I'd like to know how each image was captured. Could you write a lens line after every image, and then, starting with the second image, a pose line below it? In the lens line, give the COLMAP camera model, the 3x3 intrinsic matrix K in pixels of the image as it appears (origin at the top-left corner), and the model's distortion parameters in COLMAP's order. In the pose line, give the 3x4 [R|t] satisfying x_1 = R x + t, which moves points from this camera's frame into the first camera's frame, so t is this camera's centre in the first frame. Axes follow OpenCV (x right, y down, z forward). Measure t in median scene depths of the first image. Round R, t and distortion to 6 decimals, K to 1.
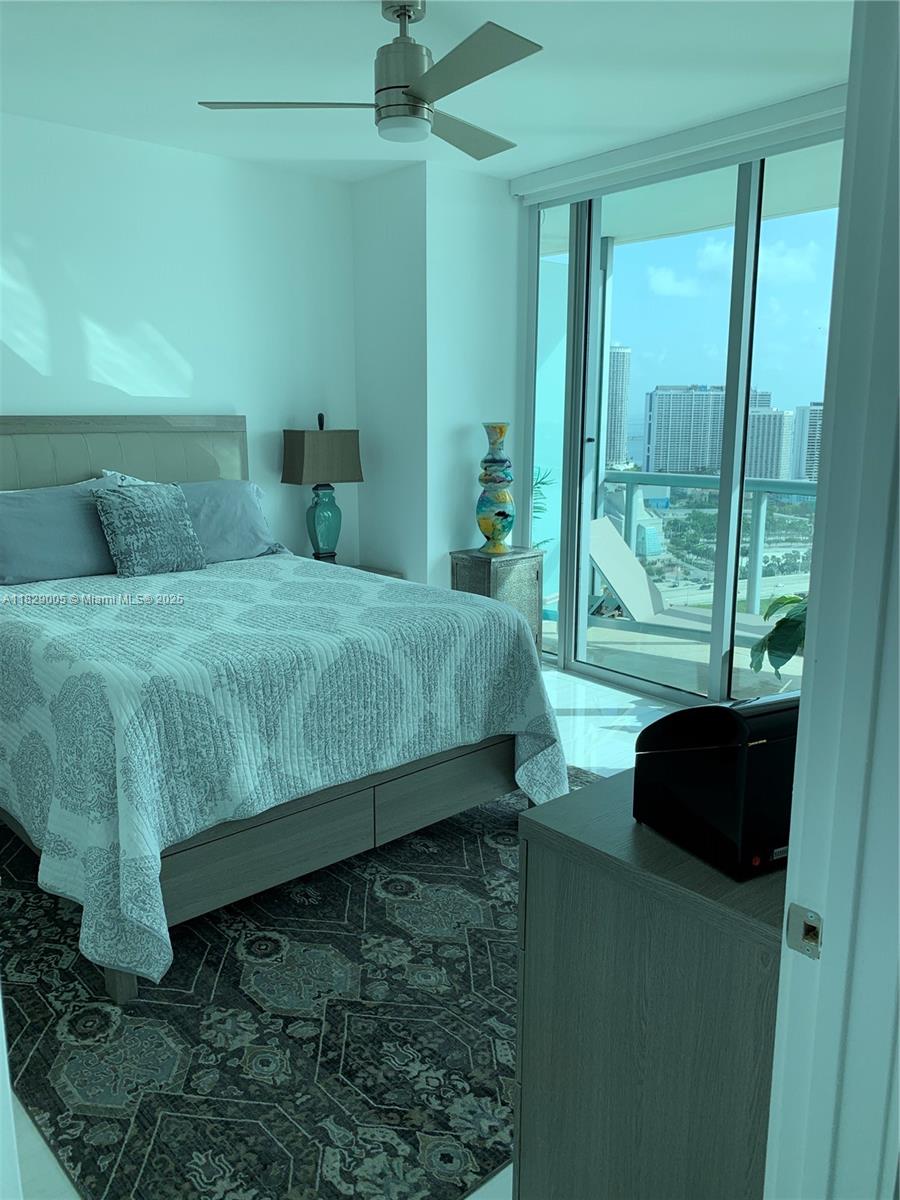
lens RADIAL K [[937.9, 0, 444.5], [0, 937.9, 600.9], [0, 0, 1]] dist [0.071481, -0.076025]
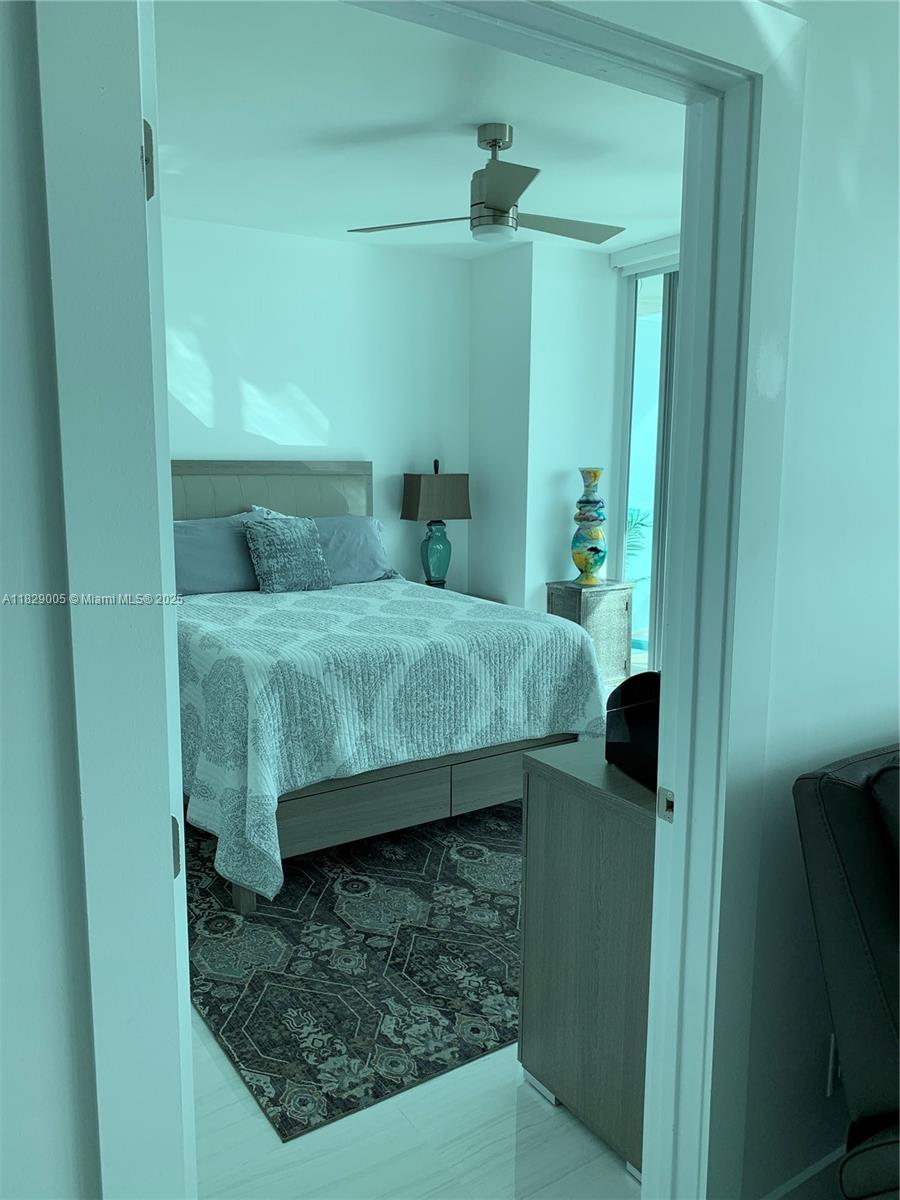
lens RADIAL K [[934.5, 0, 450.0], [0, 934.5, 600.0], [0, 0, 1]] dist [0.220535, -0.485569]
pose [[0.989473, 0.028178, -0.141950, 0.096519], [-0.034358, 0.998557, -0.041273, 0.035712], [0.140583, 0.045715, 0.989013, -0.232126]]
